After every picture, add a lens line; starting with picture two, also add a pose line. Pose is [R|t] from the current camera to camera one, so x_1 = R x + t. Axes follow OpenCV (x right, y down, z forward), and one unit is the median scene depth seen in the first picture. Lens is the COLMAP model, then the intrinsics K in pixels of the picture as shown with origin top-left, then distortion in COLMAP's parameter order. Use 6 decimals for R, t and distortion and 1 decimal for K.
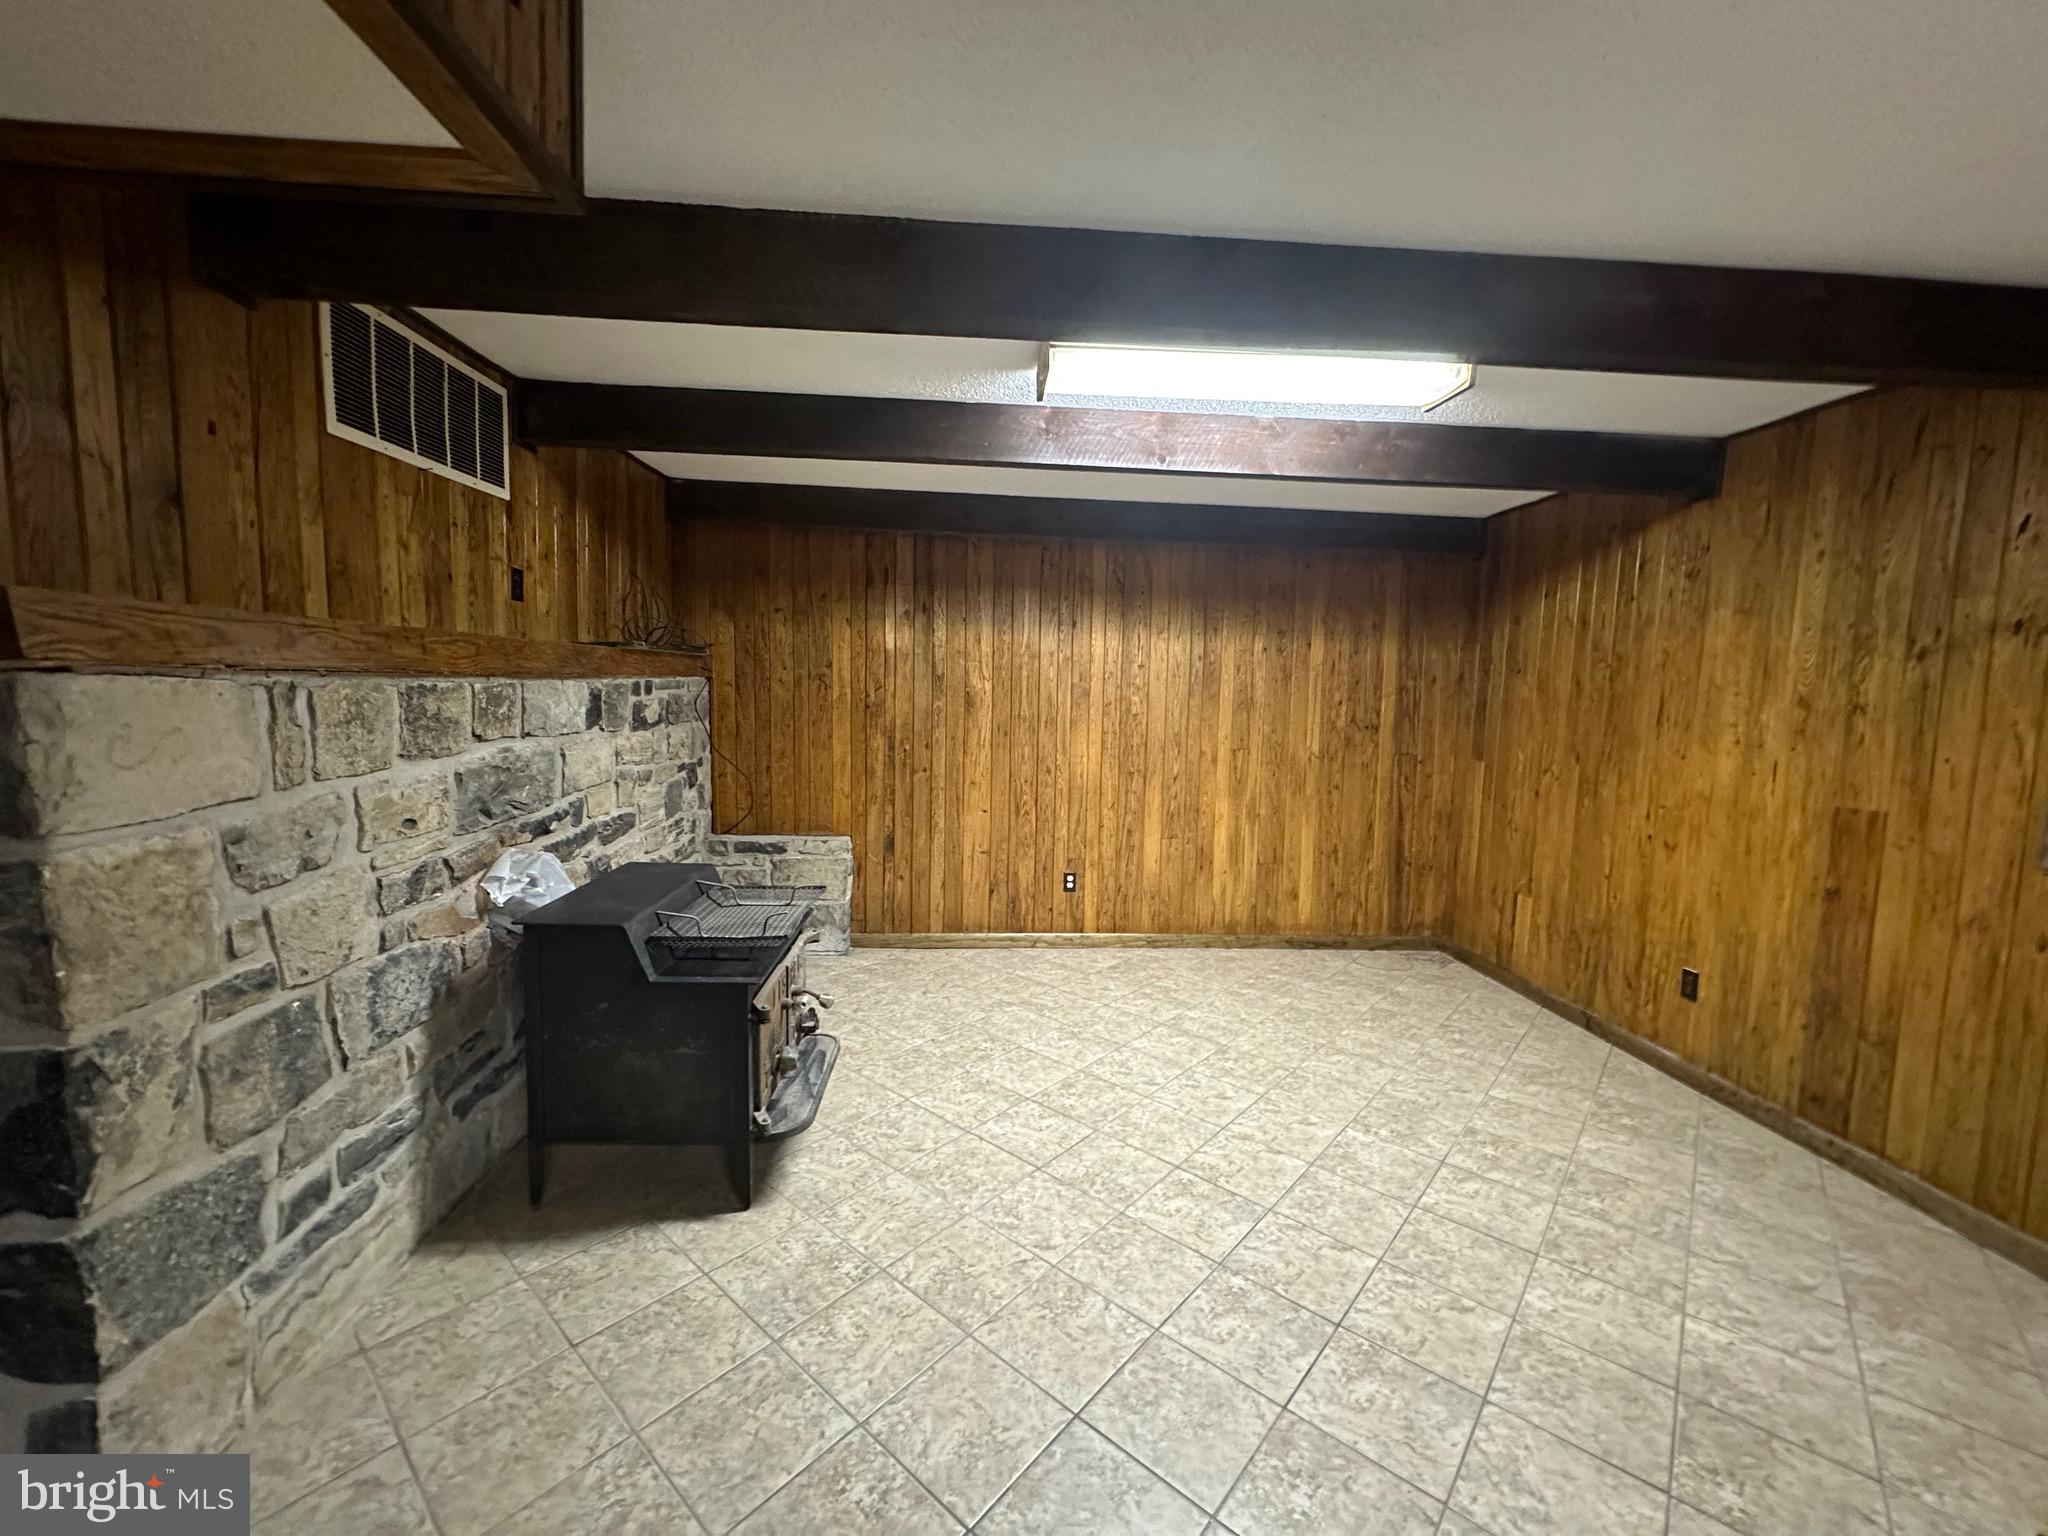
lens RADIAL K [[817.7, 0, 1023.9], [0, 817.7, 767.0], [0, 0, 1]] dist [-0.002100, 0.000598]
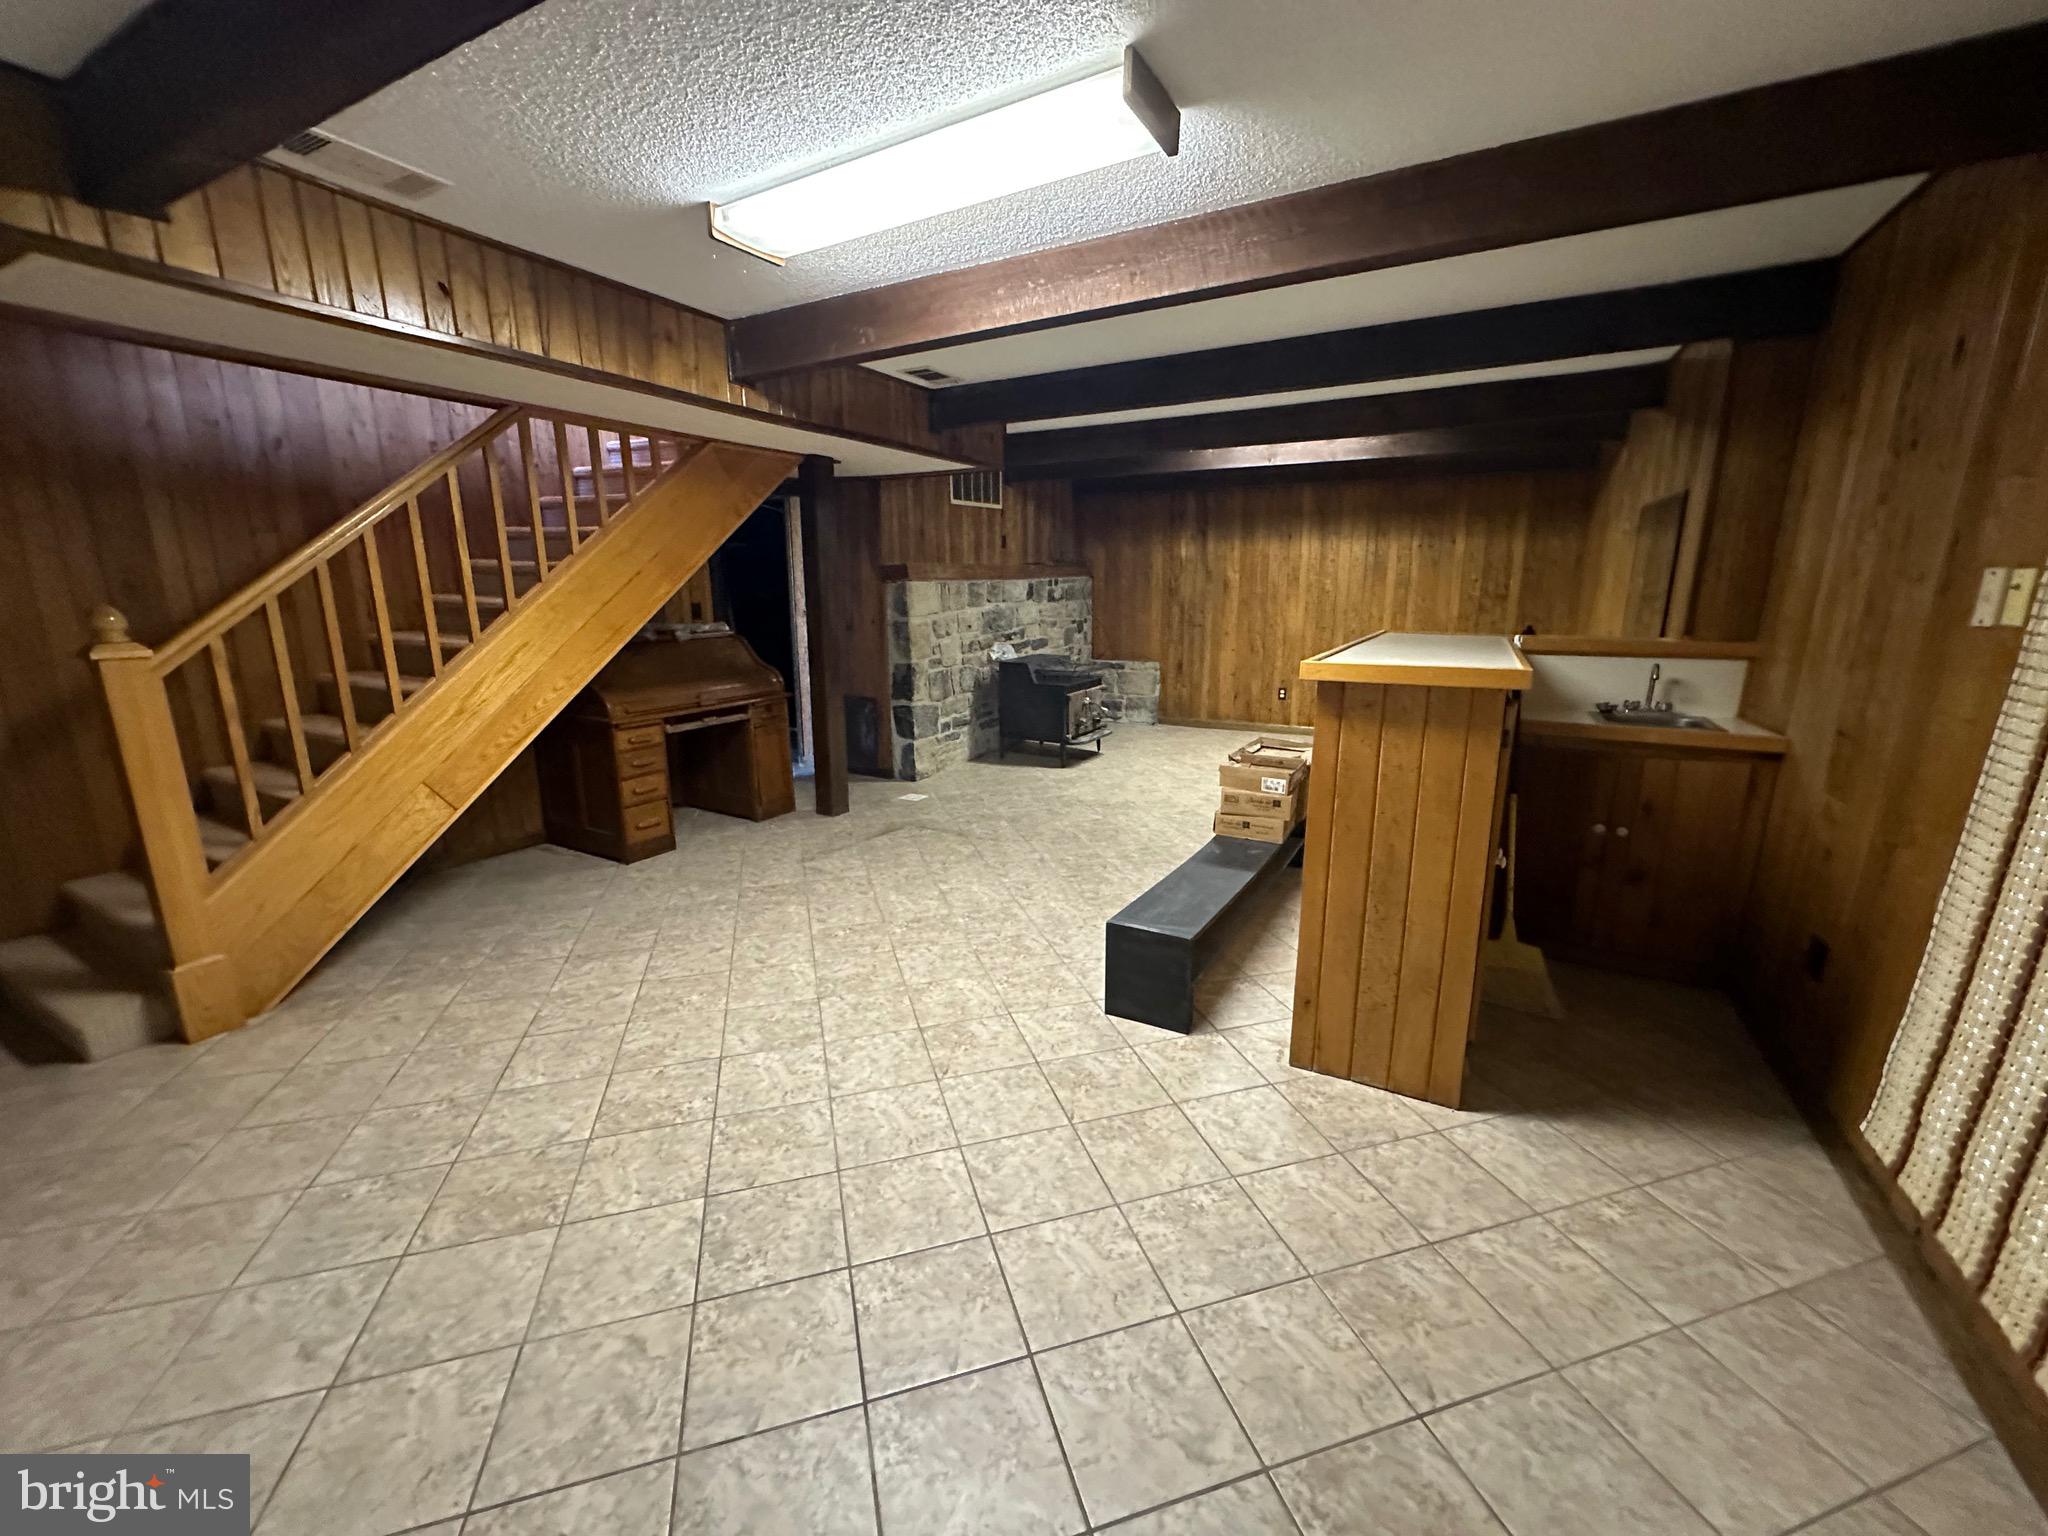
lens RADIAL K [[817.7, 0, 1027.0], [0, 817.7, 766.9], [0, 0, 1]] dist [-0.002100, 0.000598]
pose [[0.846023, 0.090597, -0.525392, 0.530656], [-0.024323, 0.990989, 0.131717, 0.084039], [0.532591, -0.098656, 0.840603, -0.737630]]
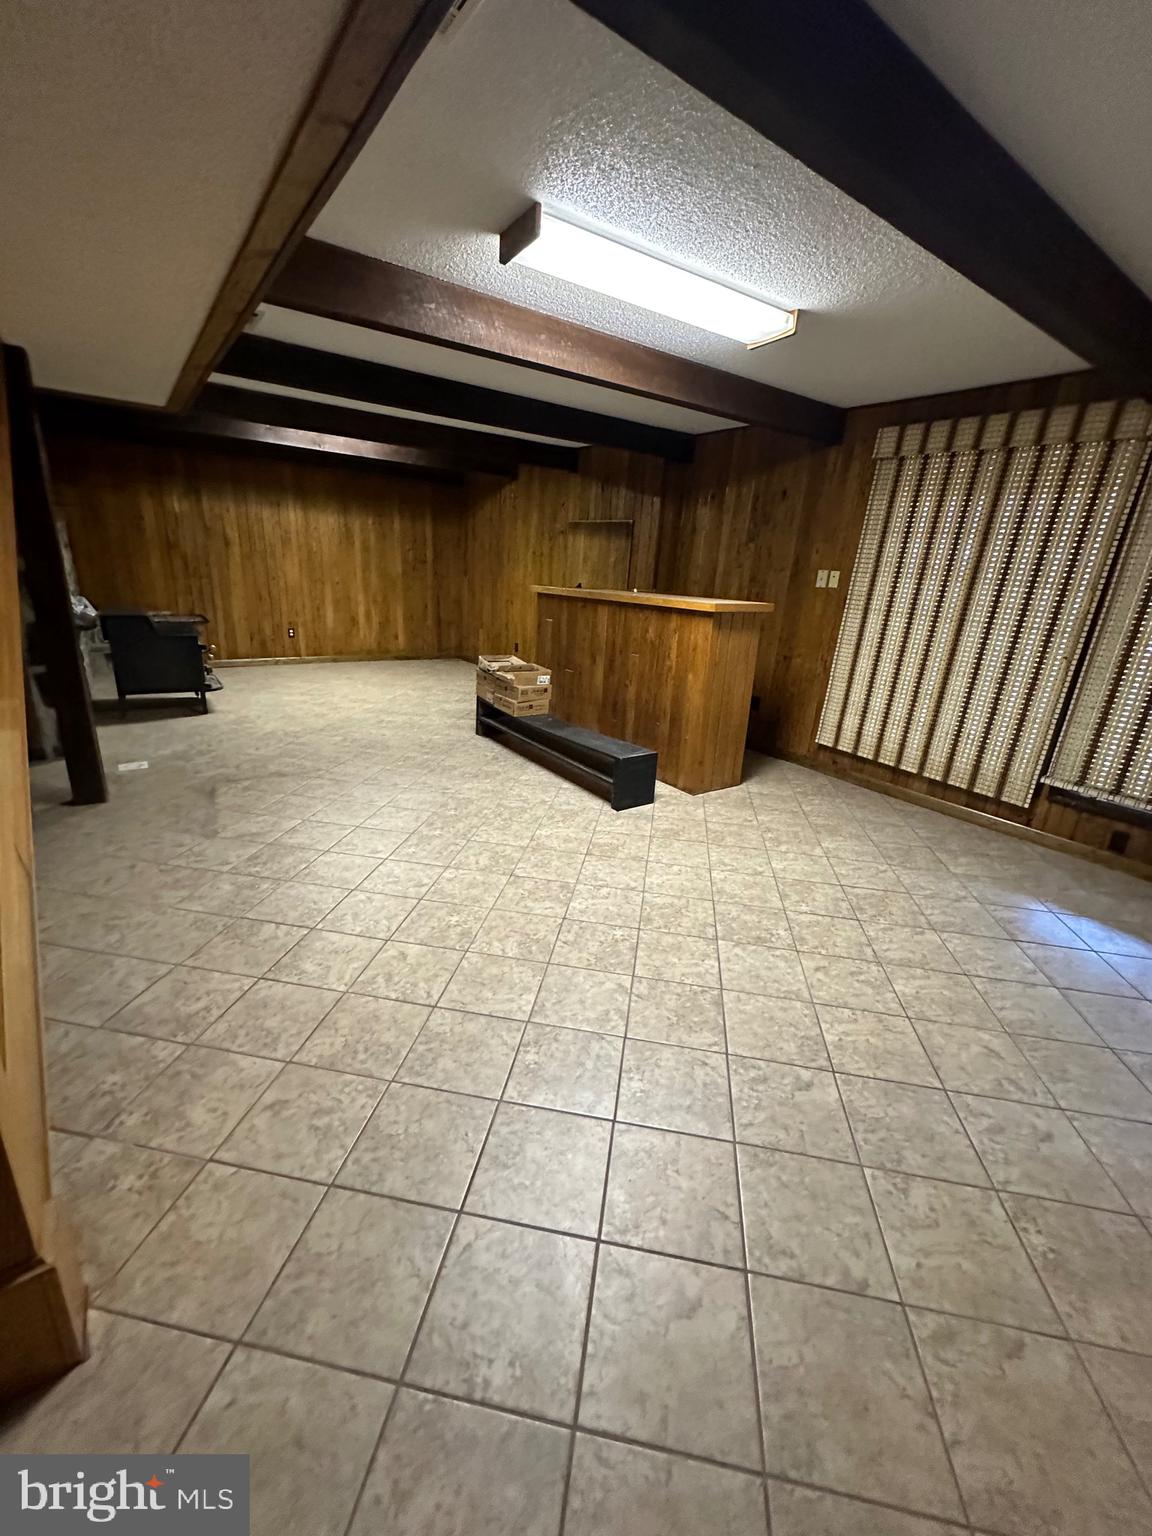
lens RADIAL K [[613.3, 0, 576.6], [0, 613.3, 766.9], [0, 0, 1]] dist [-0.002100, 0.000598]
pose [[0.851468, -0.140772, 0.505158, -0.176399], [0.010063, 0.967505, 0.252652, 0.085020], [-0.524309, -0.210042, 0.825216, -0.836822]]
